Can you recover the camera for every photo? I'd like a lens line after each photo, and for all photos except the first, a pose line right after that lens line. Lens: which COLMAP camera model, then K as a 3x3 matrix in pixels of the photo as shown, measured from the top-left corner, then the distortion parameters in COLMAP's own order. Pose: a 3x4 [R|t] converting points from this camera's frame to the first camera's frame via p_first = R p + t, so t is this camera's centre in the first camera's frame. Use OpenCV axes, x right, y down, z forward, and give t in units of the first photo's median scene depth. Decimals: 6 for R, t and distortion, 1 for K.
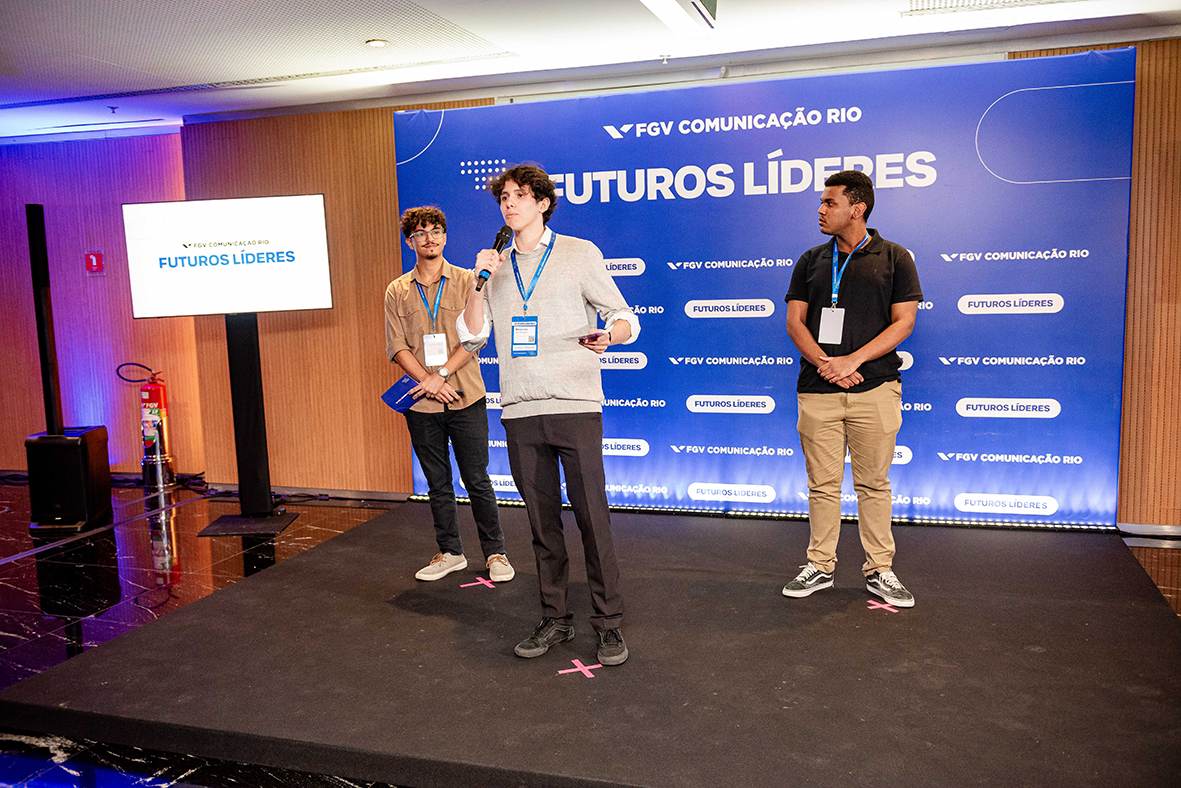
lens RADIAL K [[1009.5, 0, 590.5], [0, 1009.5, 394.0], [0, 0, 1]] dist [-0.010447, -0.004639]
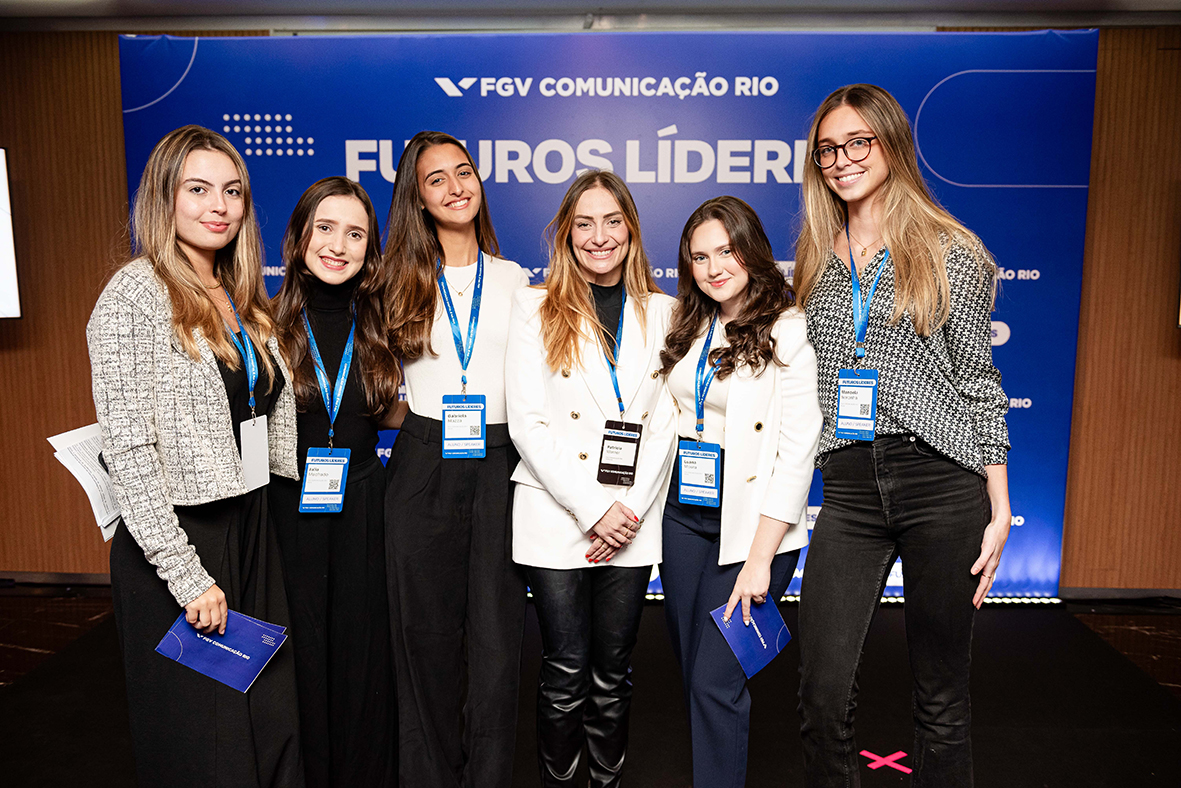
lens RADIAL K [[1009.5, 0, 590.5], [0, 1009.5, 394.0], [0, 0, 1]] dist [-0.010447, -0.004639]
pose [[0.961400, -0.003544, 0.275133, -0.083267], [0.000772, 0.999948, 0.010180, -0.045757], [-0.275155, -0.009575, 0.961352, 0.275214]]
